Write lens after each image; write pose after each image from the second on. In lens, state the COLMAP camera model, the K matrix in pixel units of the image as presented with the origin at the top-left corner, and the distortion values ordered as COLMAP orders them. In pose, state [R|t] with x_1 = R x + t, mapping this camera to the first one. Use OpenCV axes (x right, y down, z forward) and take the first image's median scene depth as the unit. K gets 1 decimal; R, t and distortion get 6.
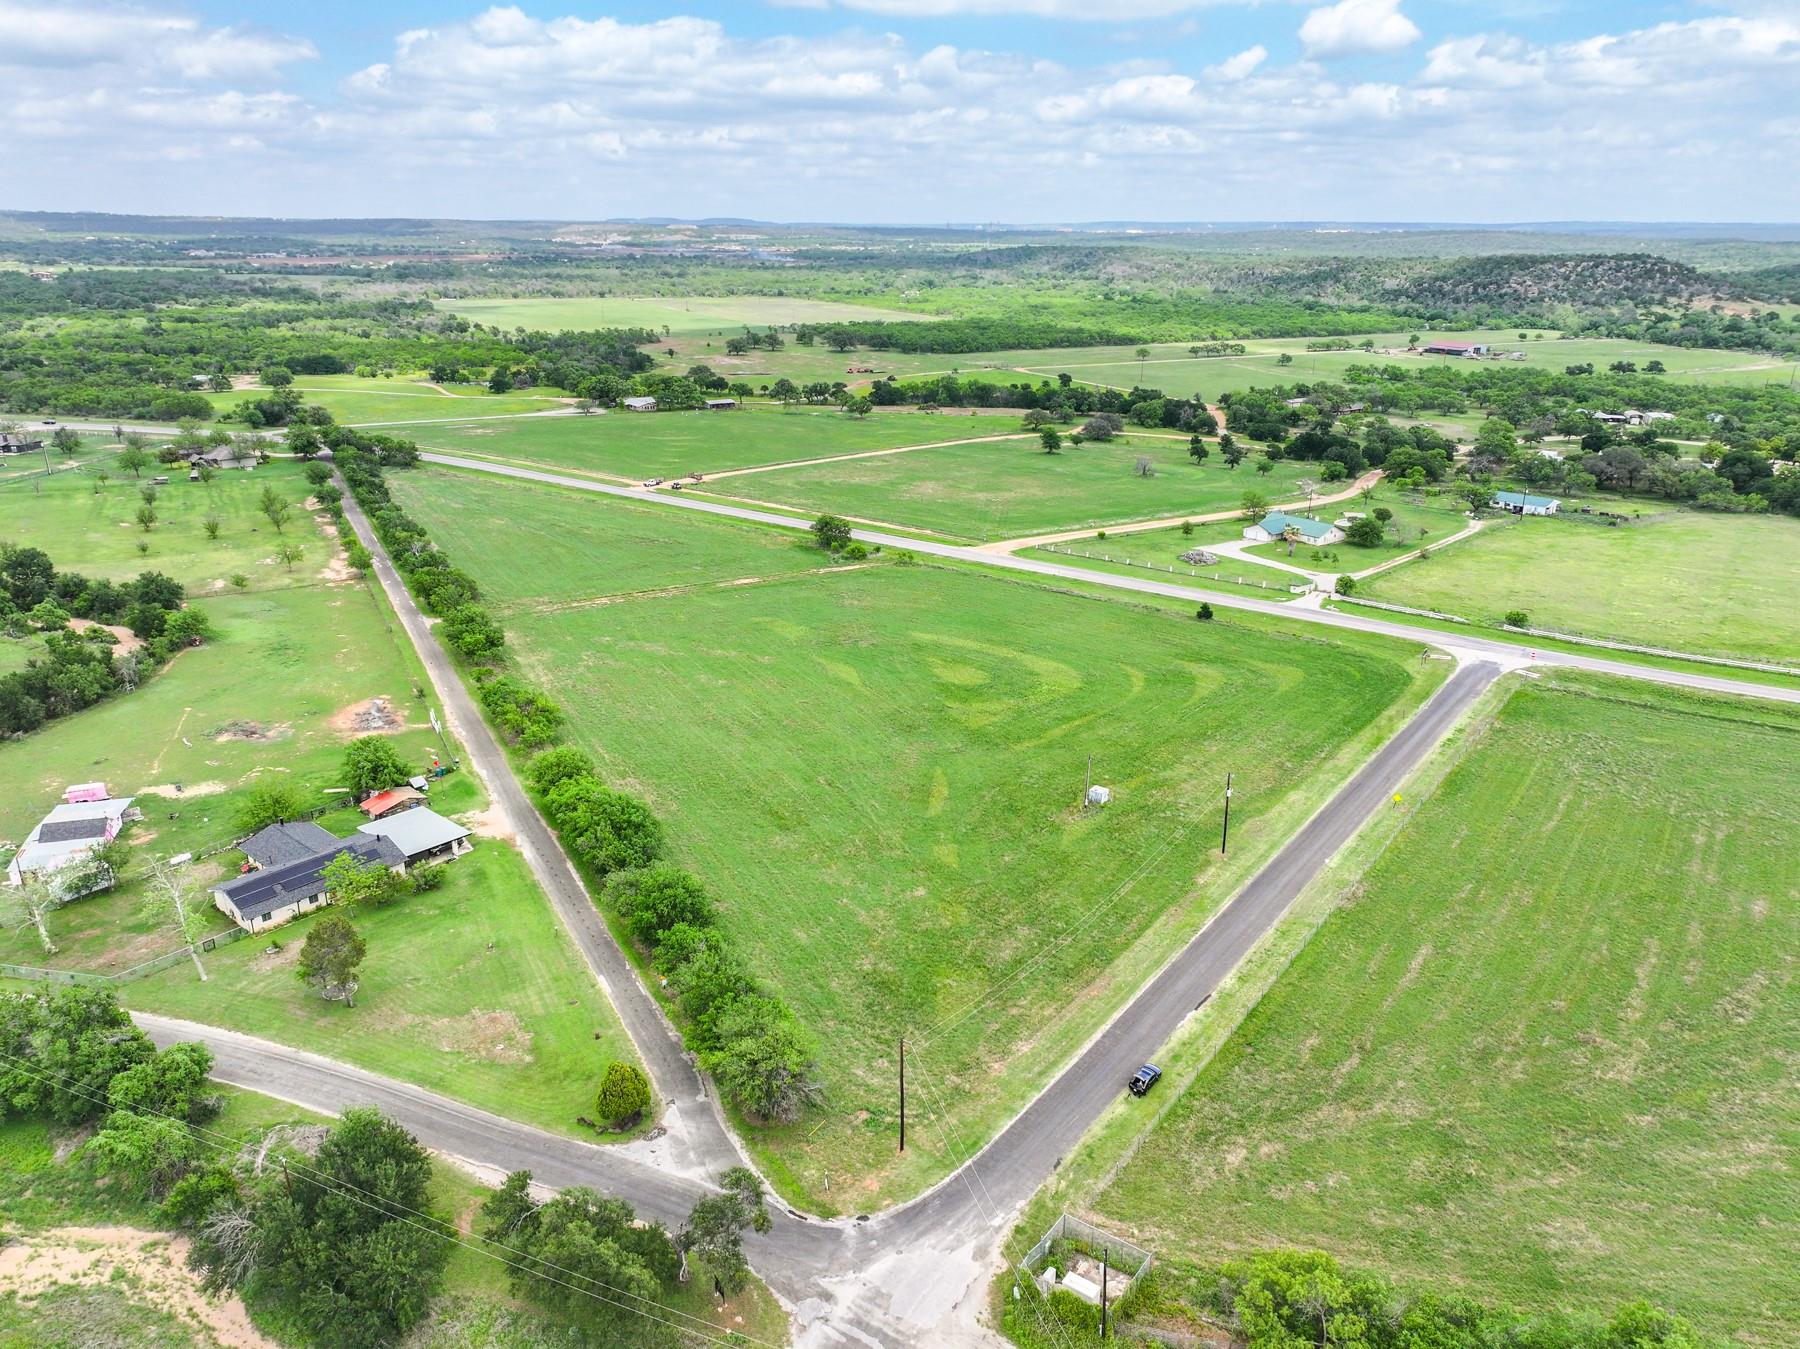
lens RADIAL K [[1253.5, 0, 906.2], [0, 1253.5, 683.7], [0, 0, 1]] dist [-0.001842, 0.017831]
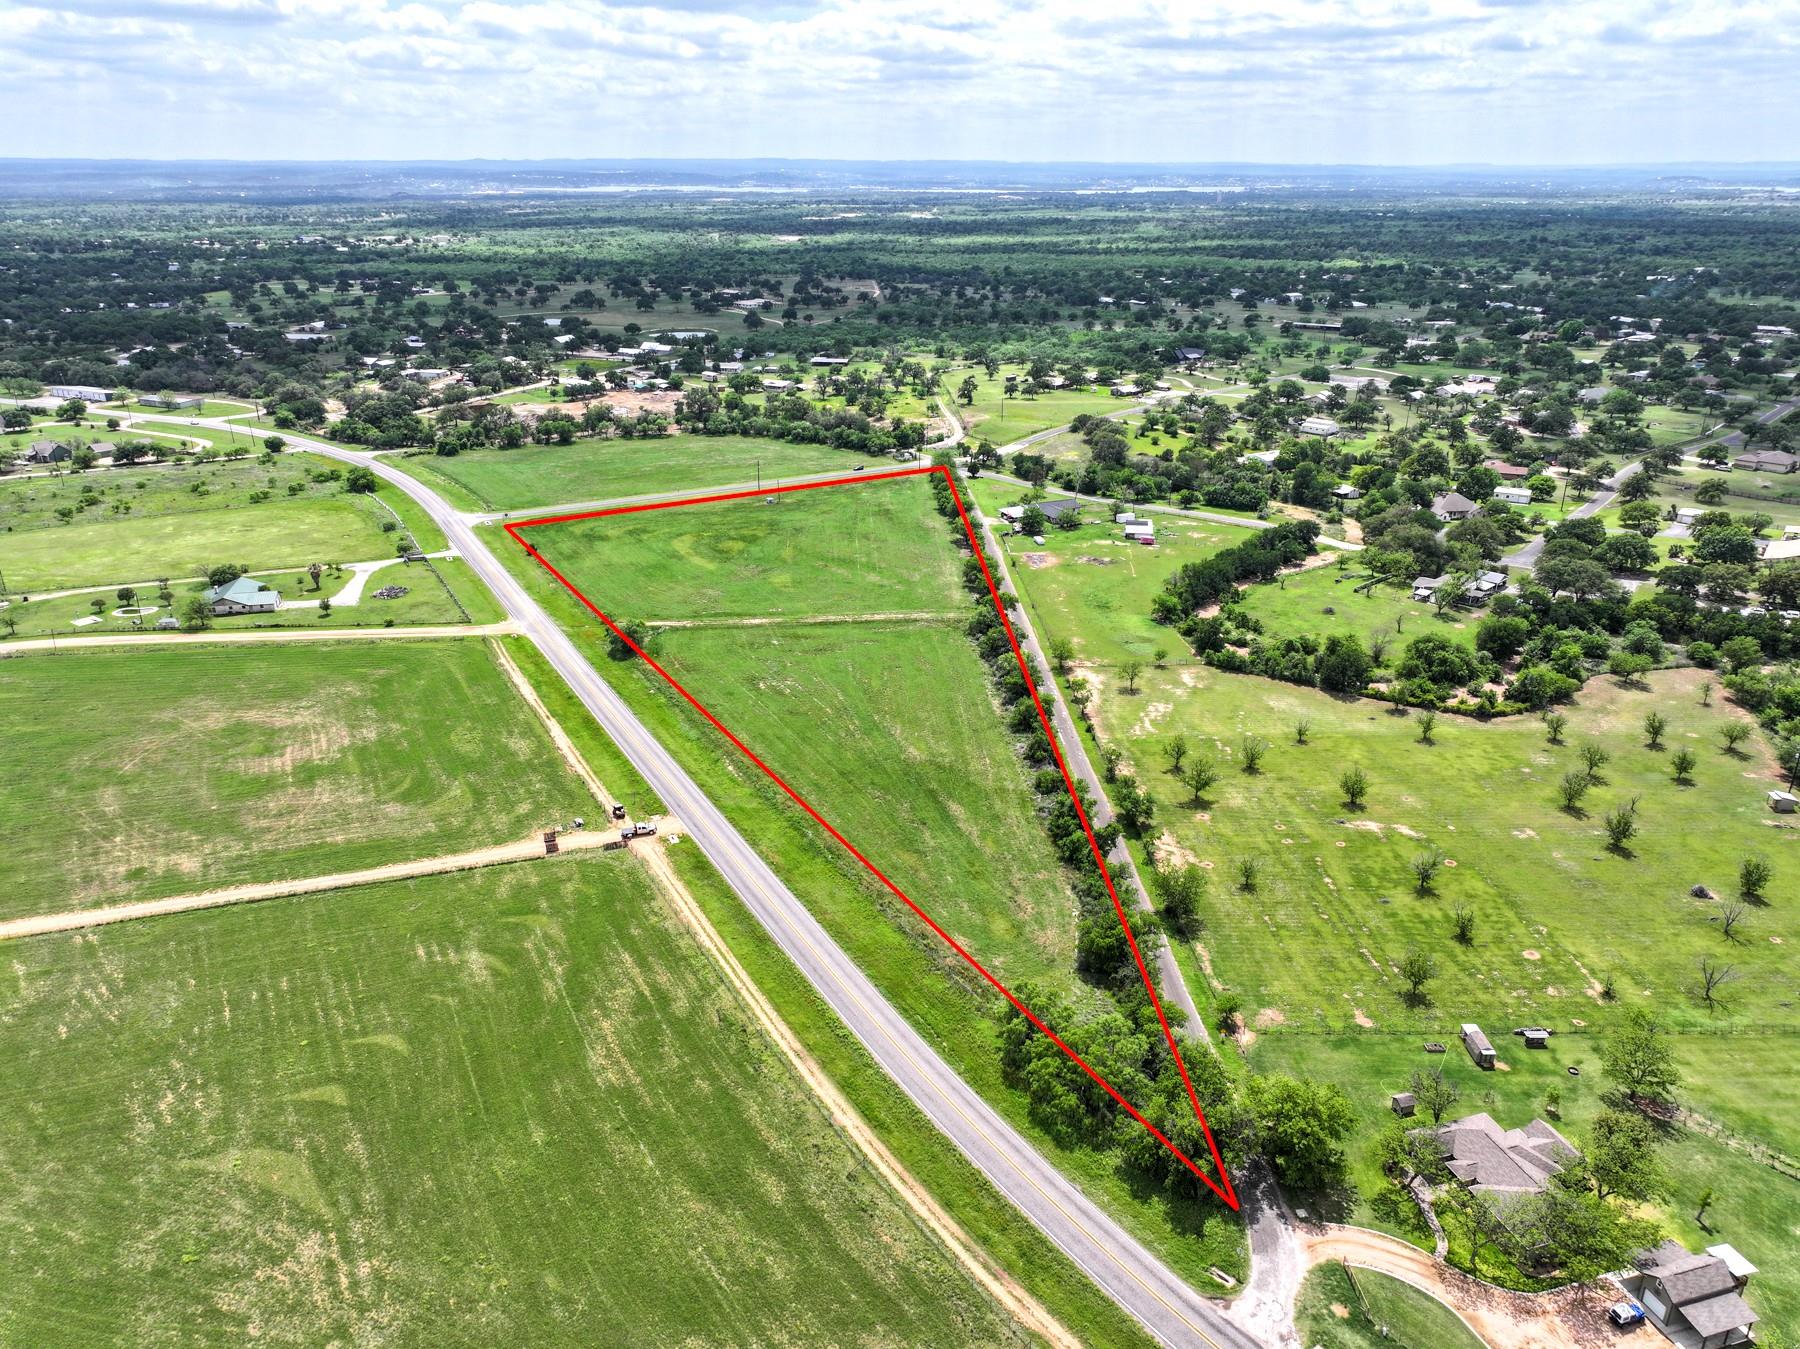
lens RADIAL K [[1253.5, 0, 908.8], [0, 1253.5, 671.7], [0, 0, 1]] dist [-0.001842, 0.017831]
pose [[-0.908460, -0.158980, 0.386557, -0.933541], [0.138318, 0.758382, 0.636965, -1.006489], [-0.394423, 0.632125, -0.666970, 2.268374]]
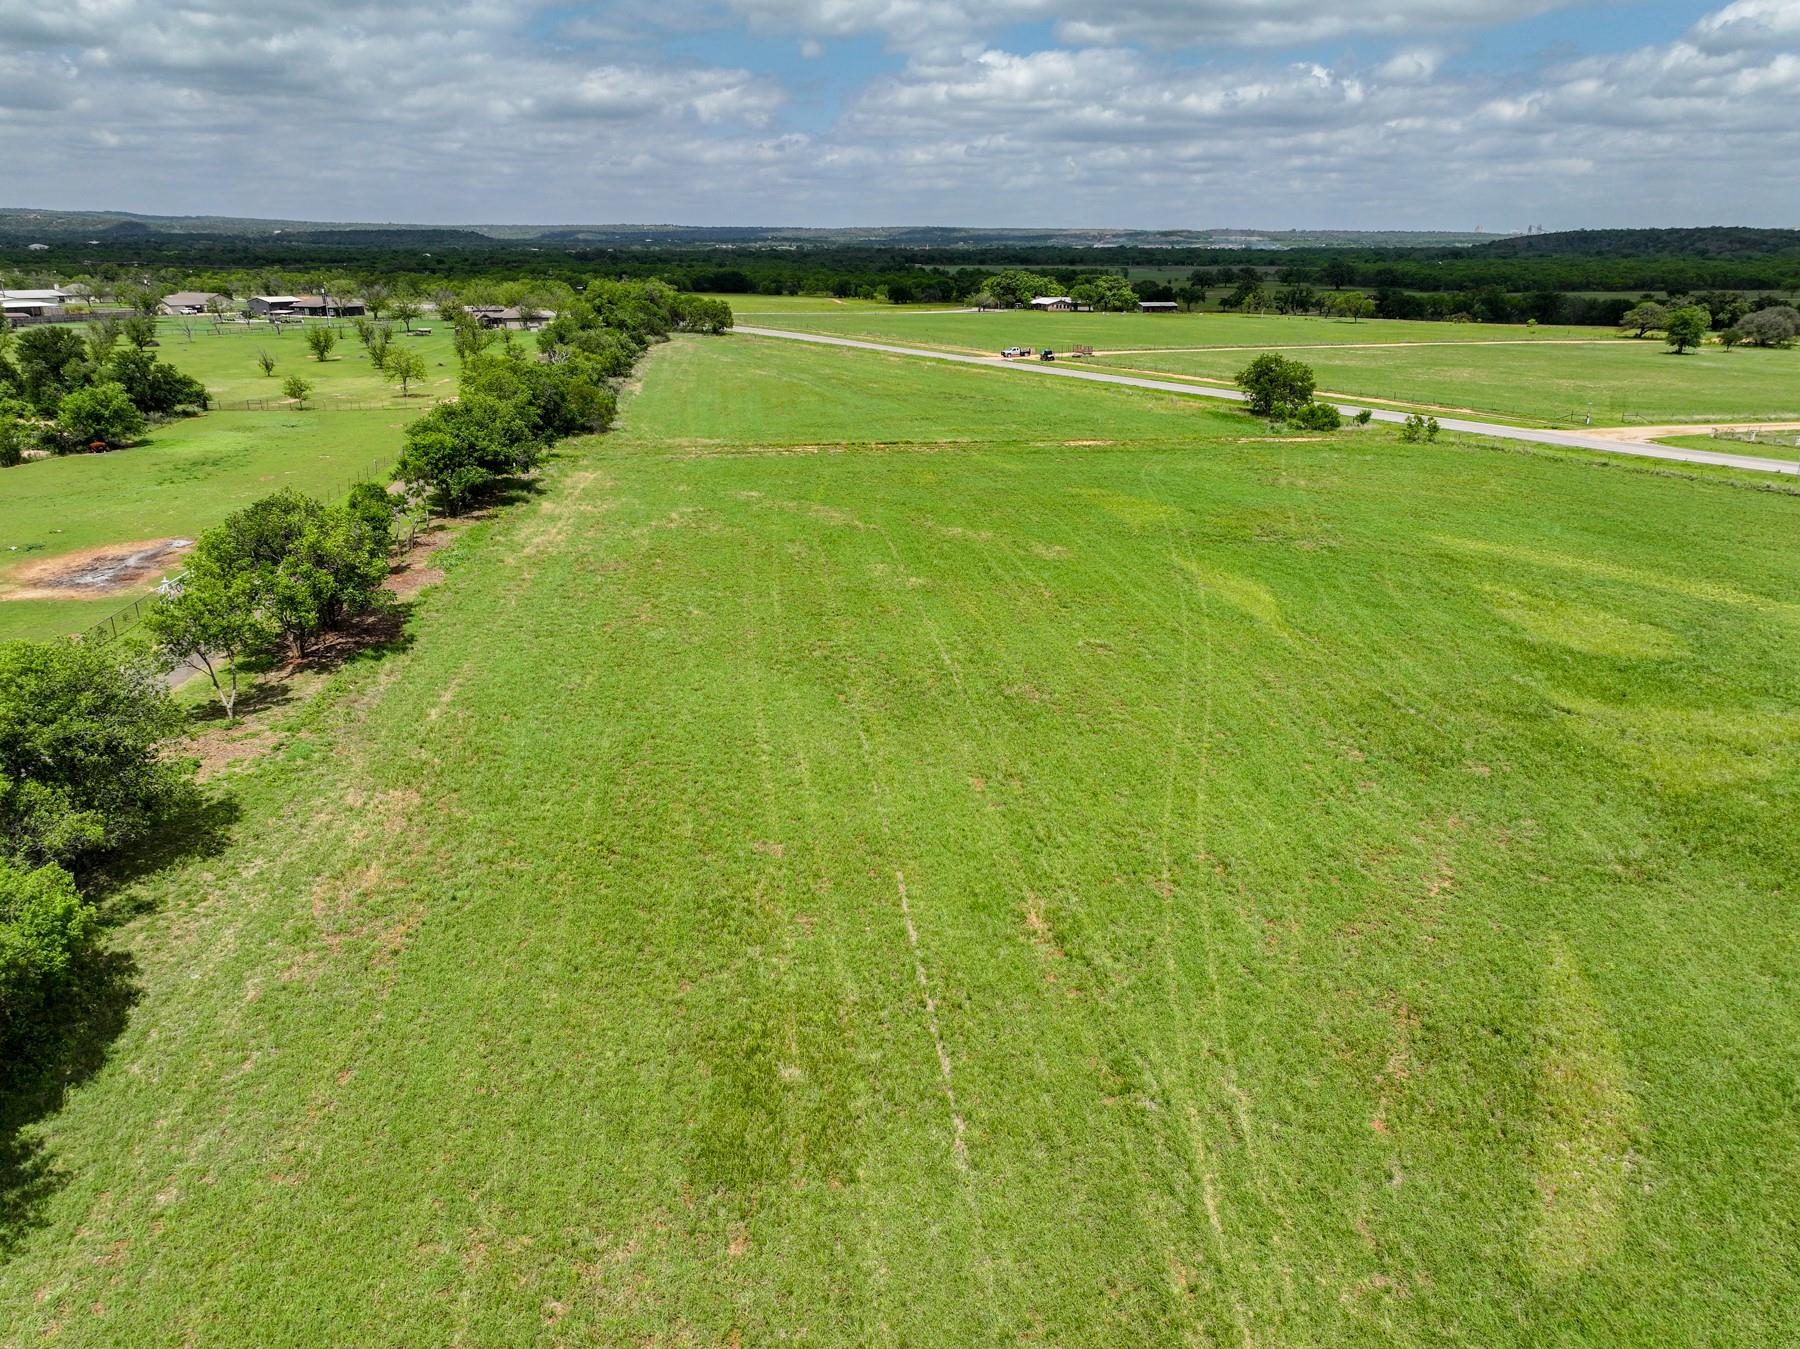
lens RADIAL K [[1253.5, 0, 906.8], [0, 1253.5, 681.2], [0, 0, 1]] dist [-0.001842, 0.017831]
pose [[0.931647, 0.115009, -0.344682, -0.010095], [-0.119973, 0.992753, 0.006971, 0.027497], [0.342986, 0.034858, 0.938693, 0.628045]]
